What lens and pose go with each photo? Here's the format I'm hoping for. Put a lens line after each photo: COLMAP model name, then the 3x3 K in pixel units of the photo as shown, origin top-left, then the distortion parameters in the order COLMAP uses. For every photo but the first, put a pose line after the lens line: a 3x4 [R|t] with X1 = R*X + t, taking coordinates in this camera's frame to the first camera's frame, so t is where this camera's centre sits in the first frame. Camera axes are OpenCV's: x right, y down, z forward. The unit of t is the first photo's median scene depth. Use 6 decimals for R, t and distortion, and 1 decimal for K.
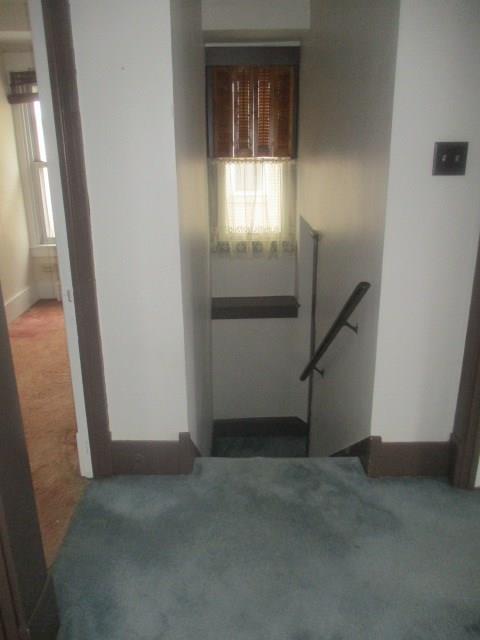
lens RADIAL K [[544.2, 0, 241.4], [0, 544.2, 328.8], [0, 0, 1]] dist [-0.012101, -0.003036]
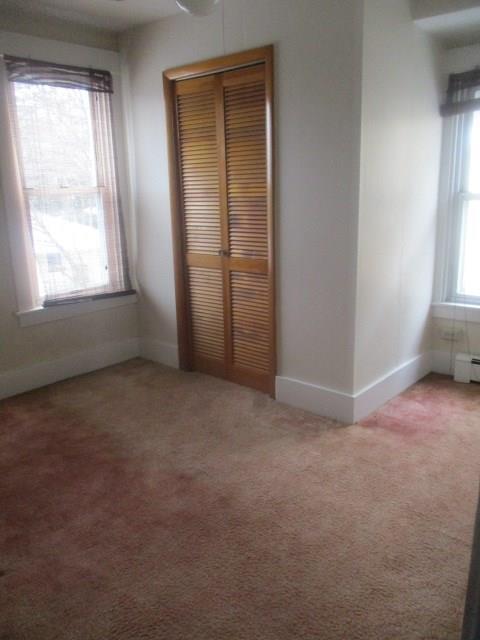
lens RADIAL K [[544.2, 0, 241.4], [0, 544.2, 328.8], [0, 0, 1]] dist [-0.012101, -0.003036]
pose [[0.752100, 0.161721, -0.638898, -0.104246], [-0.188678, 0.981685, 0.026380, -0.088878], [0.631463, 0.100706, 0.768839, 0.267645]]
